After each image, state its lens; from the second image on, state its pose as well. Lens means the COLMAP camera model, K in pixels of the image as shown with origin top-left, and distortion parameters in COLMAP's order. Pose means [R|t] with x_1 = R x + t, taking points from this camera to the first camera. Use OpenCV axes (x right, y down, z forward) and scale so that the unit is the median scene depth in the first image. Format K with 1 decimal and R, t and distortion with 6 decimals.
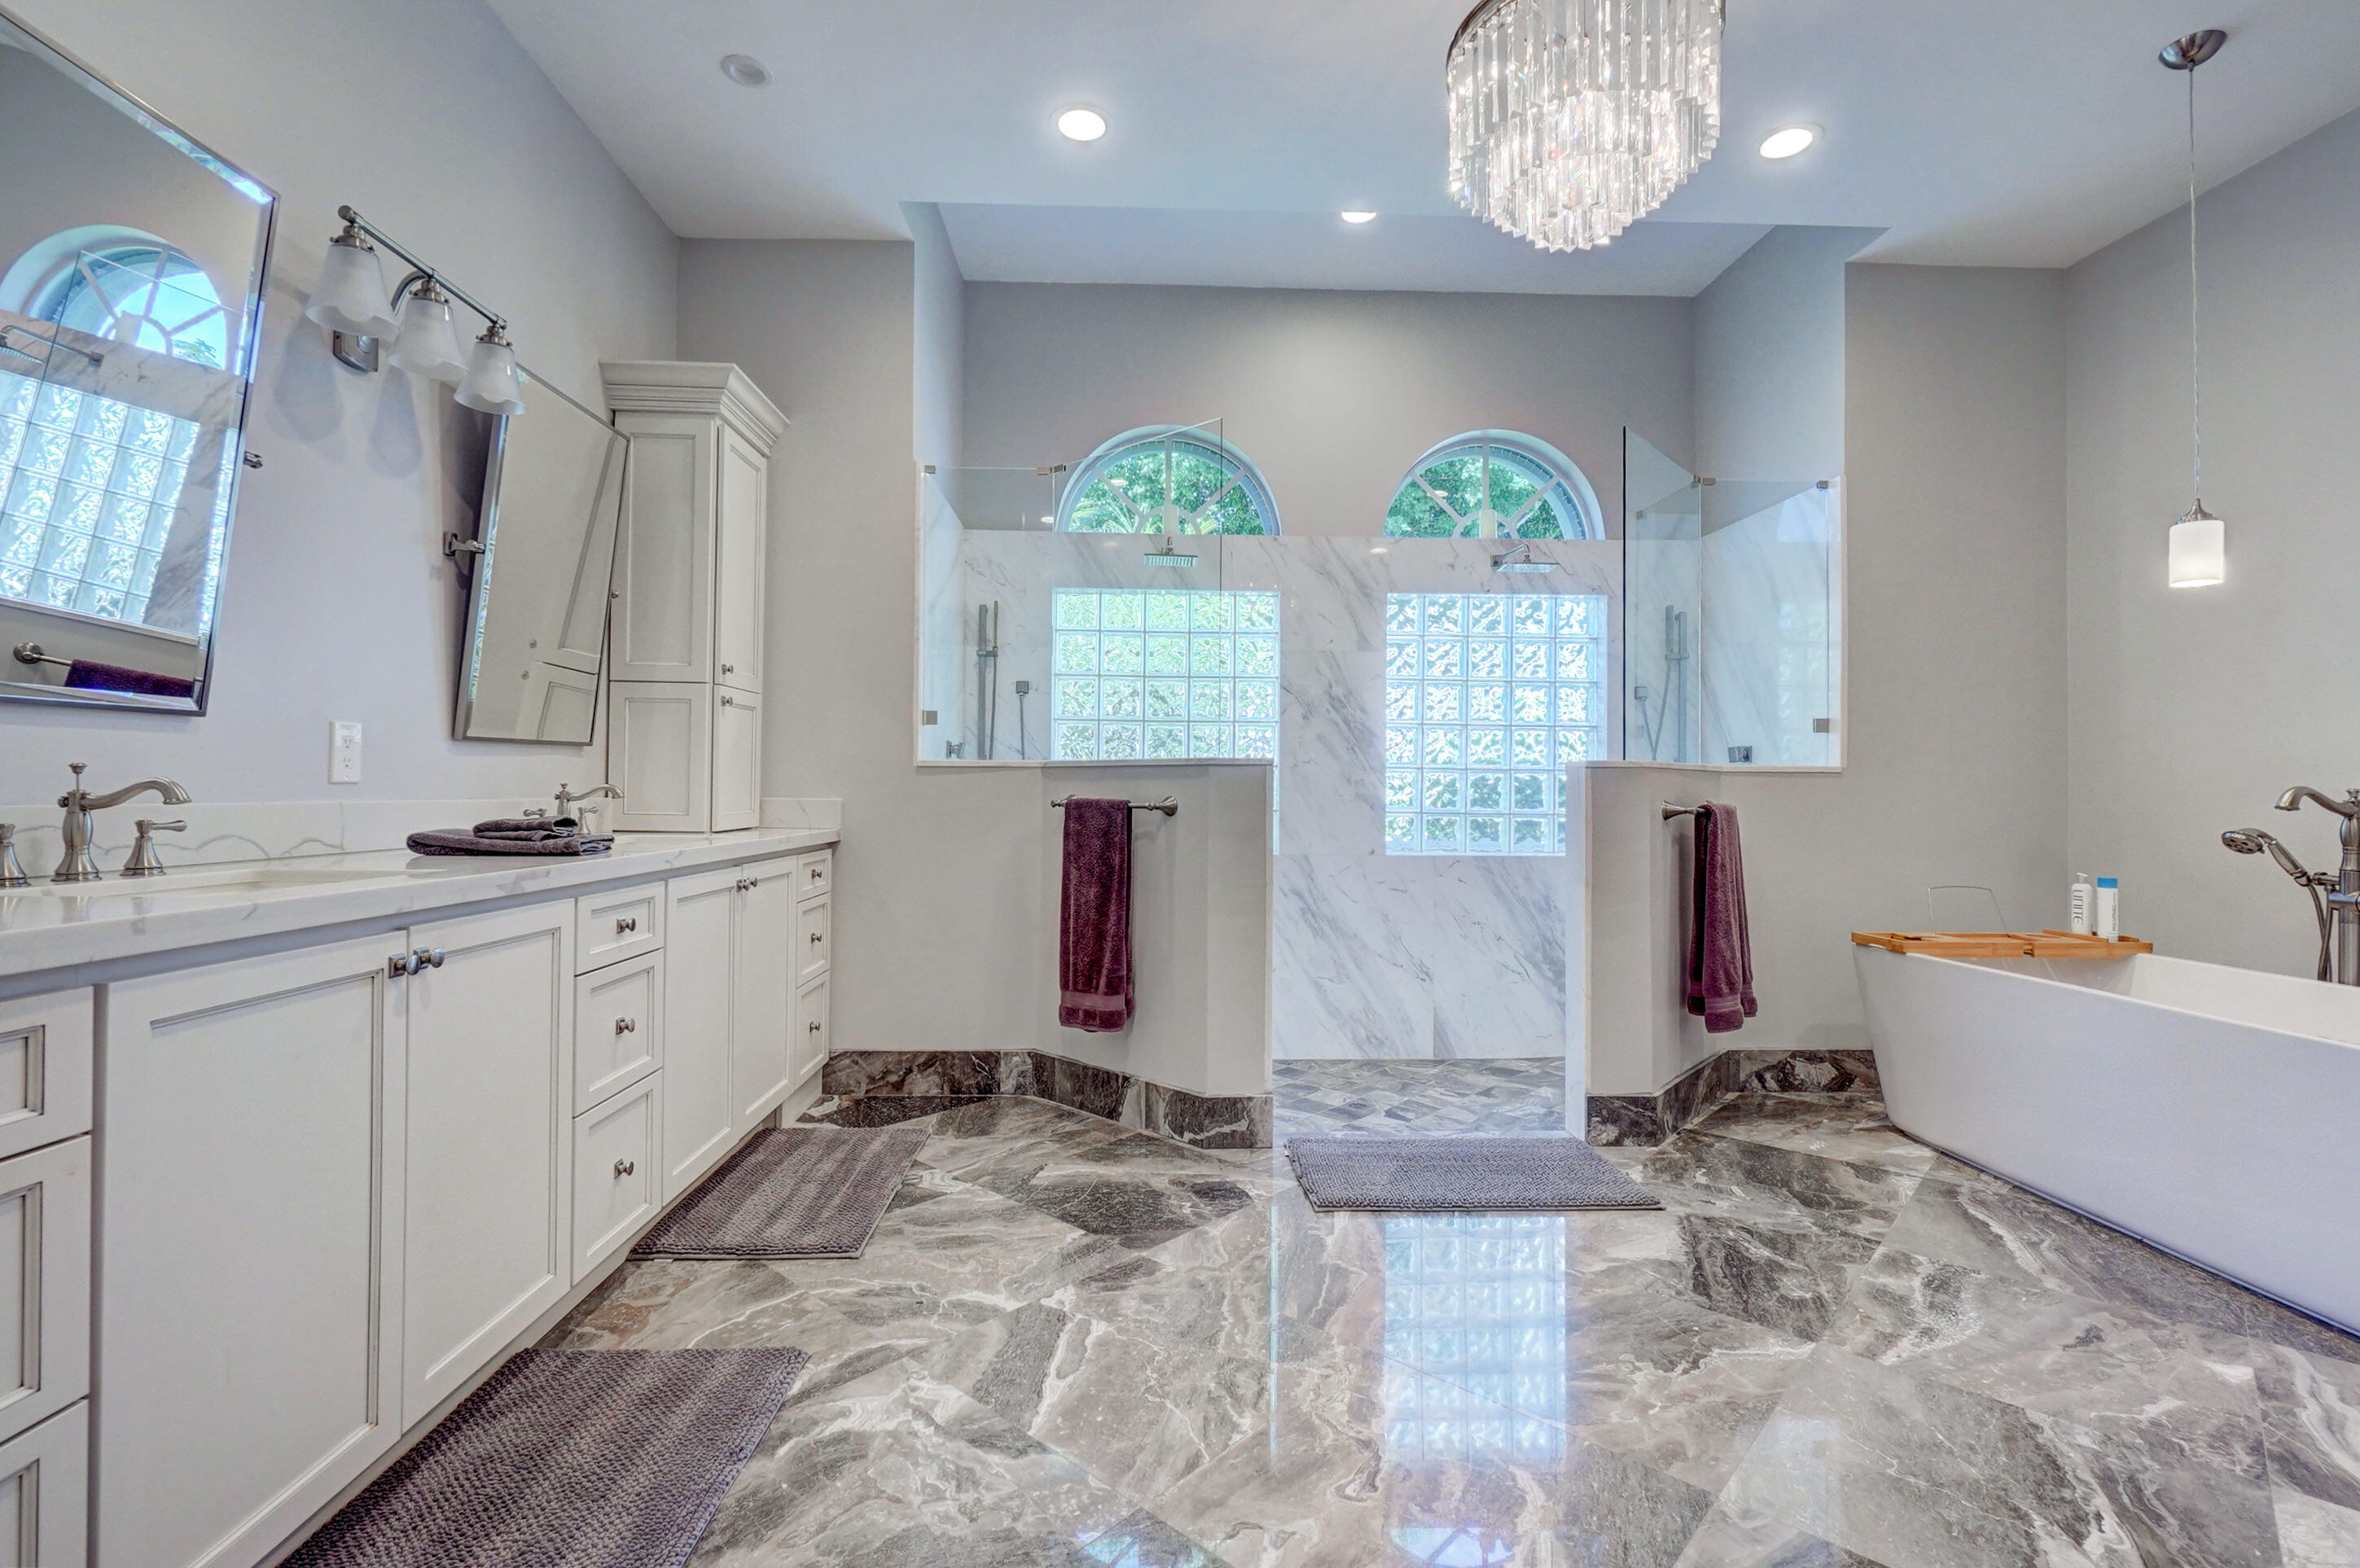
lens RADIAL K [[1070.2, 0, 1183.3], [0, 1070.2, 776.7], [0, 0, 1]] dist [-0.002555, -0.000727]
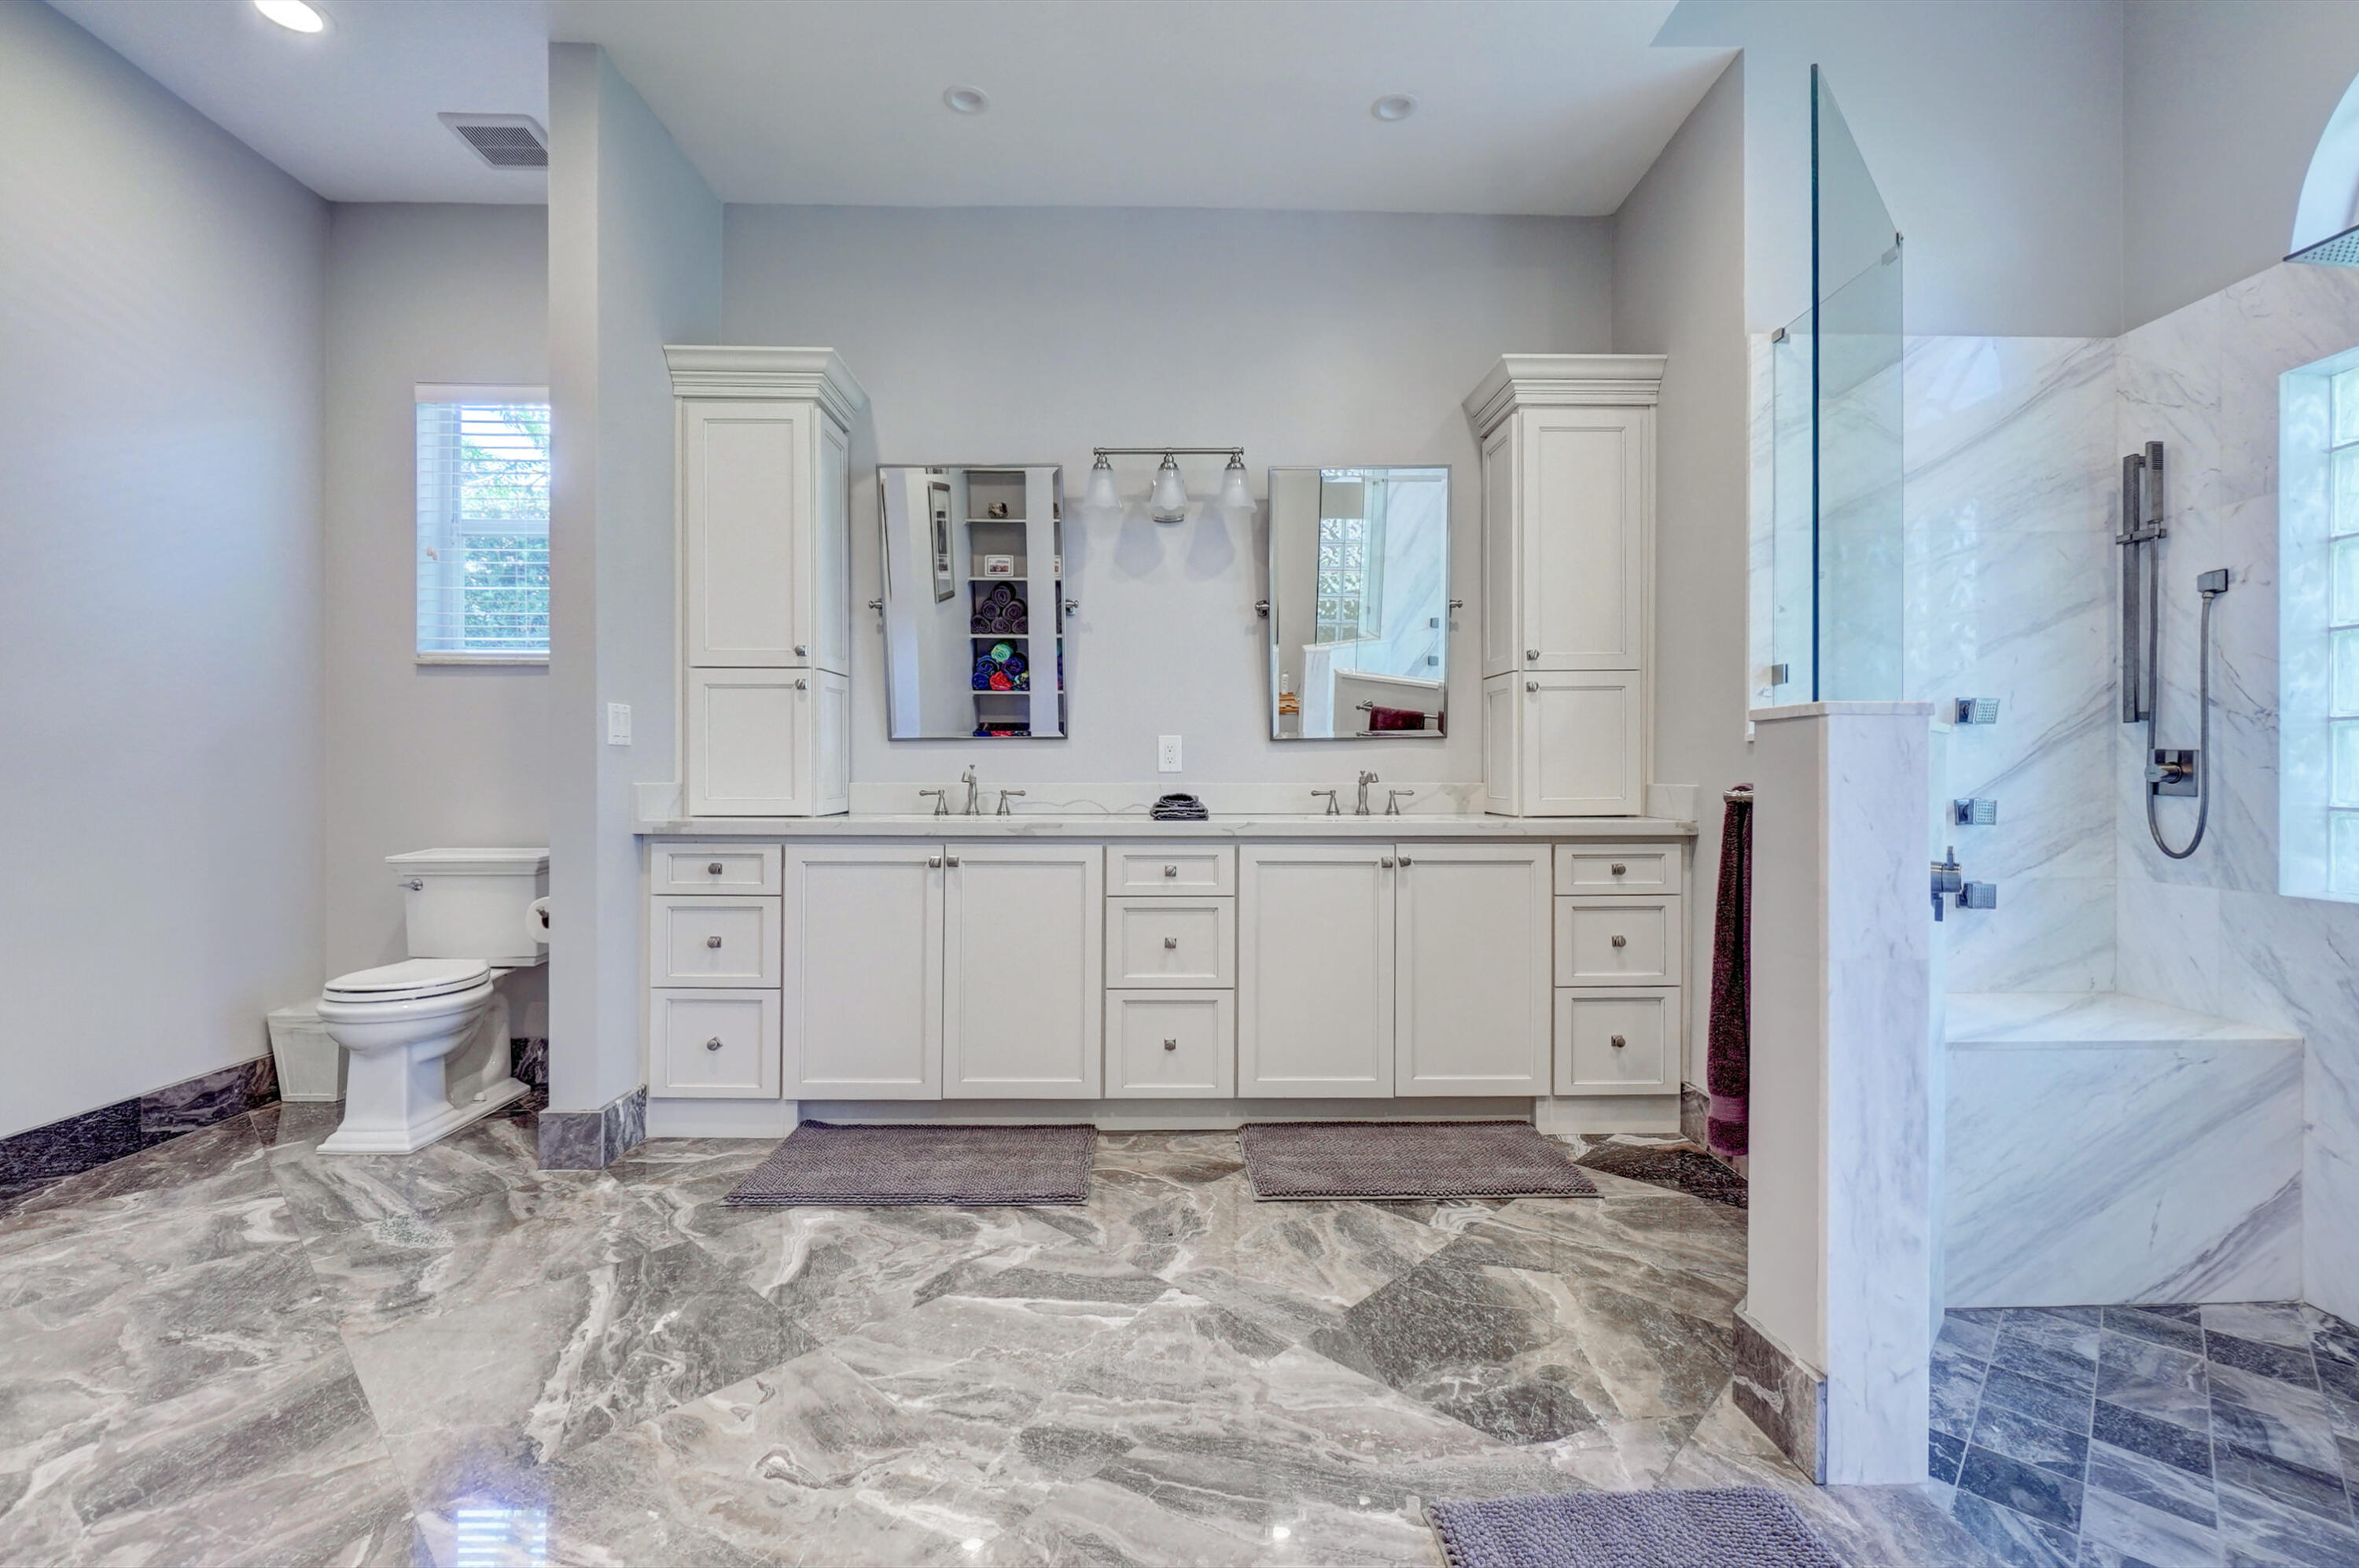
lens RADIAL K [[1040.2, 0, 1173.9], [0, 1040.2, 775.8], [0, 0, 1]] dist [-0.001619, -0.000166]
pose [[-0.028728, -0.006478, -0.999566, 0.553733], [0.014234, 0.999875, -0.006889, 0.014919], [0.999486, -0.014426, -0.028632, 0.689229]]
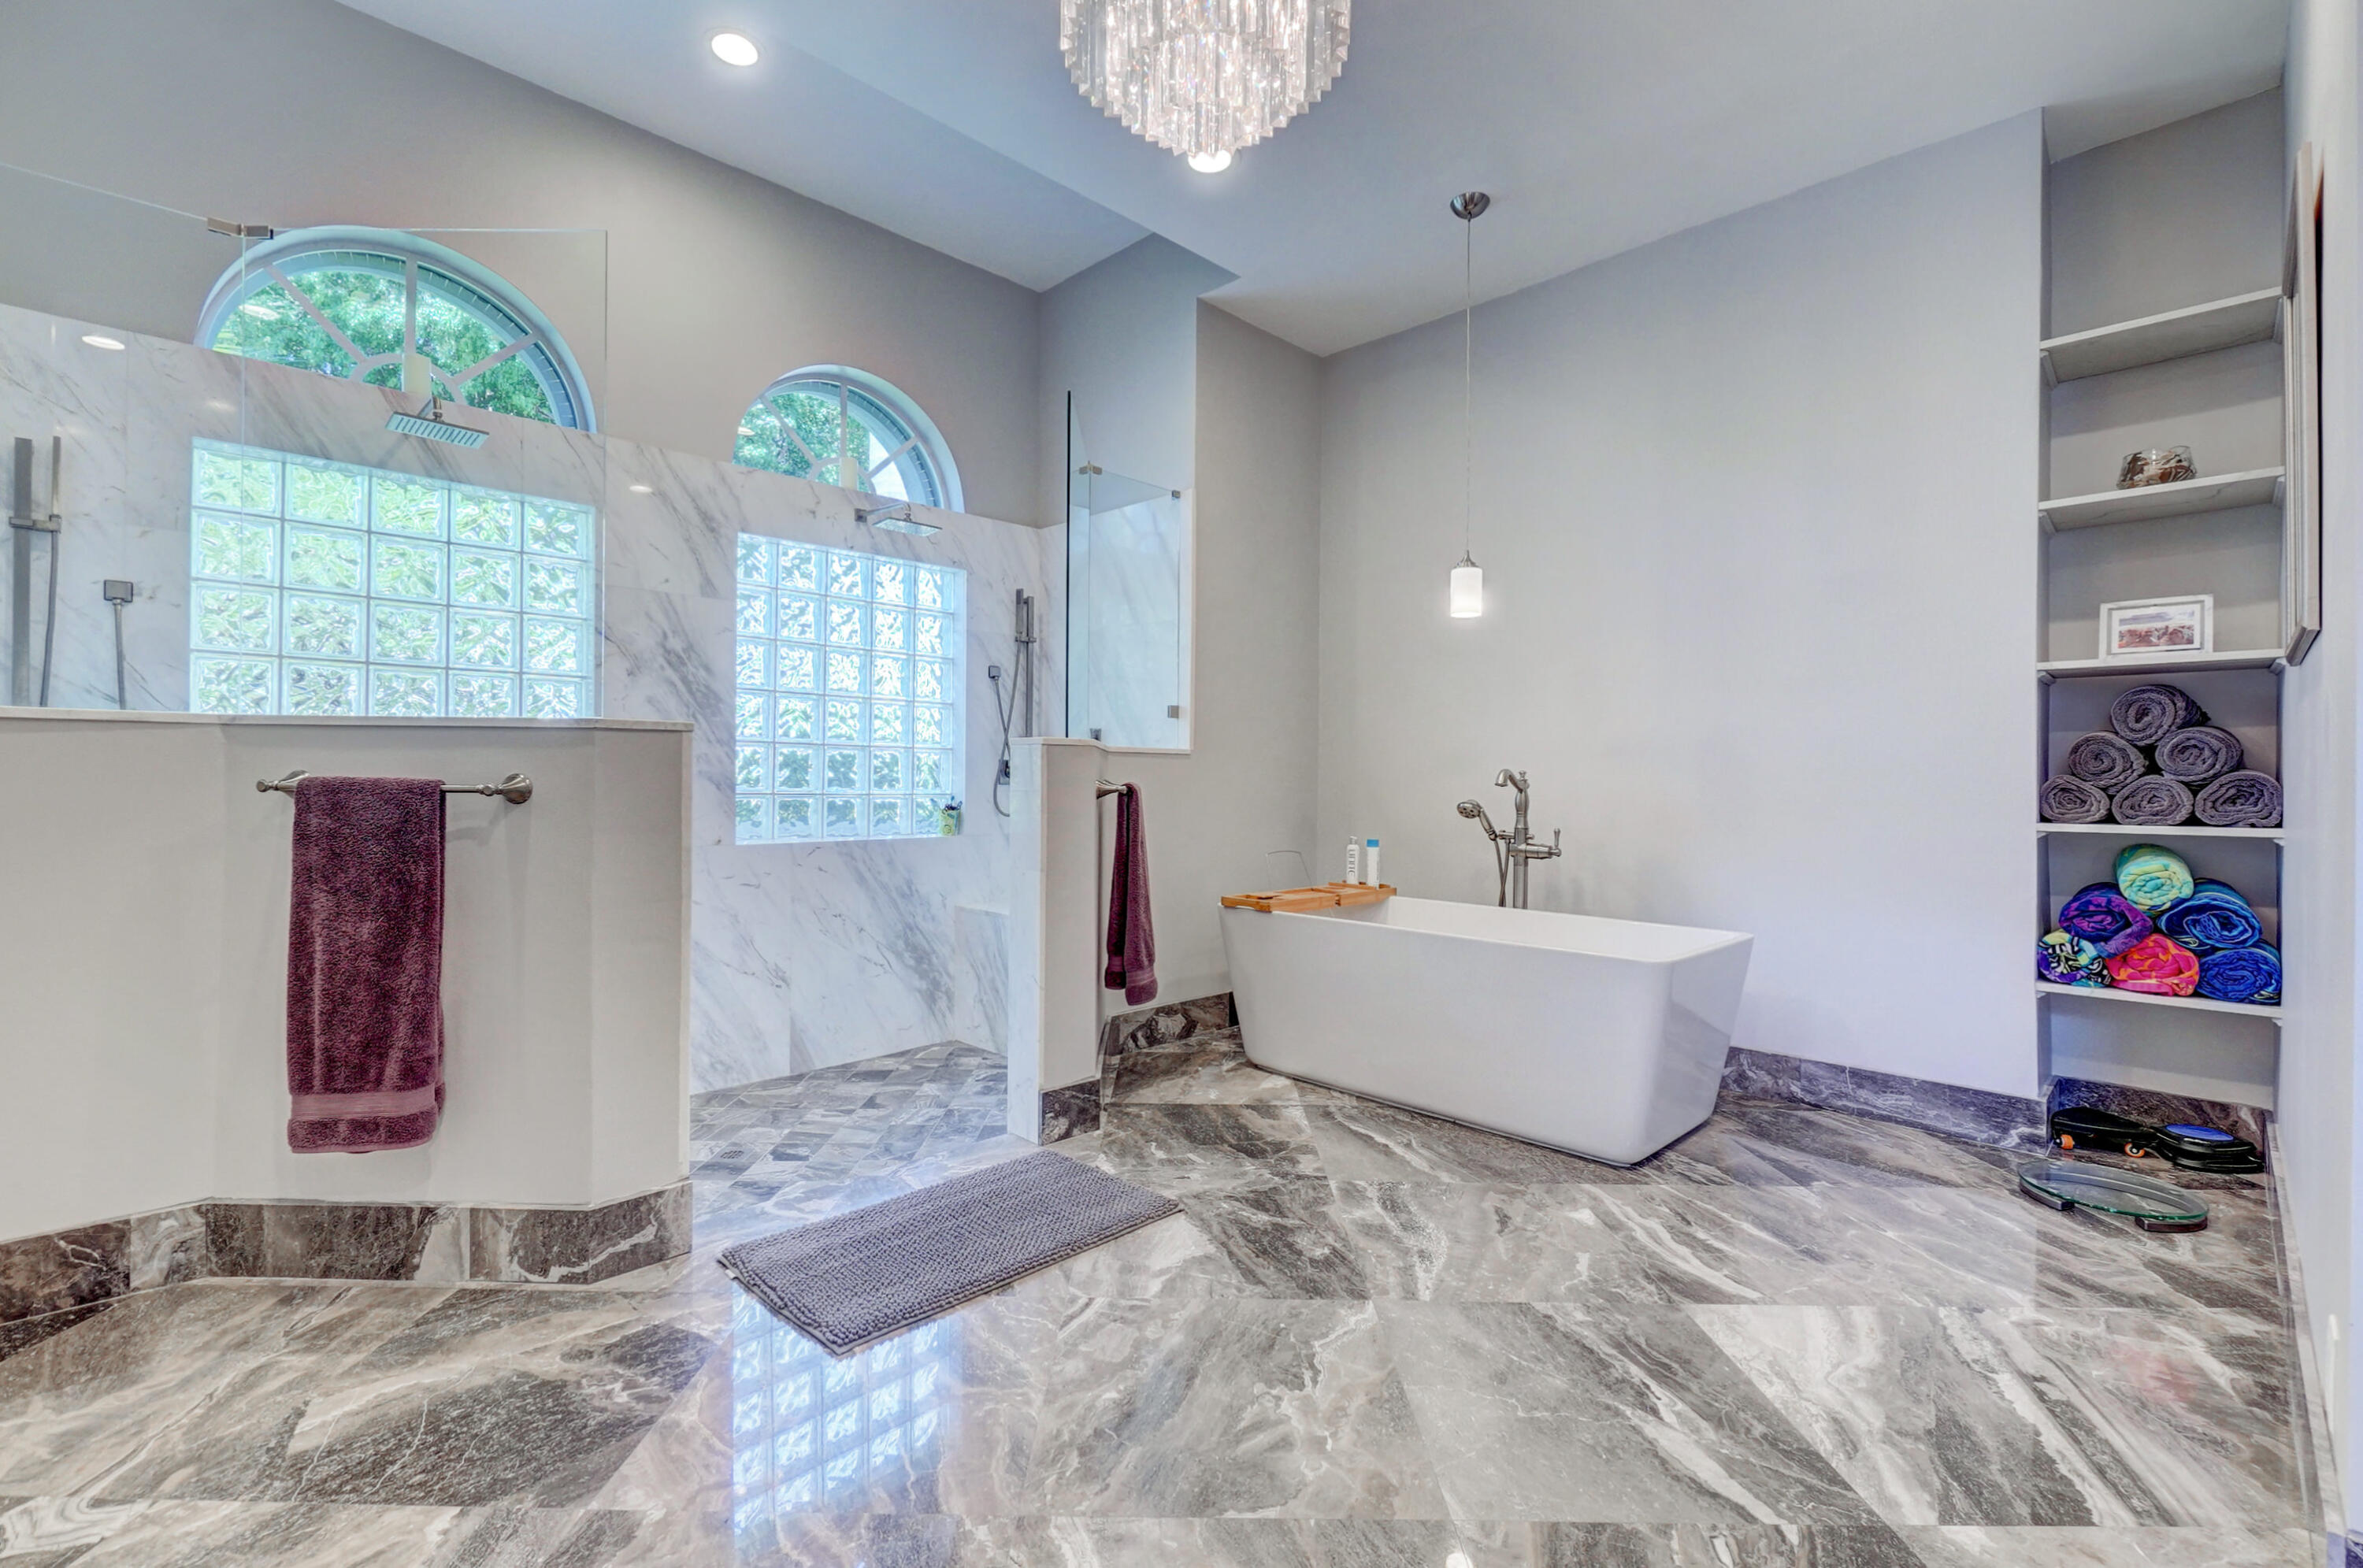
lens RADIAL K [[1025.1, 0, 1179.4], [0, 1025.1, 778.5], [0, 0, 1]] dist [-0.001843, -0.002620]
pose [[0.738375, -0.000776, 0.674390, -0.137620], [-0.014500, 0.999750, 0.017027, 0.003979], [-0.674234, -0.022351, 0.738179, 0.248345]]
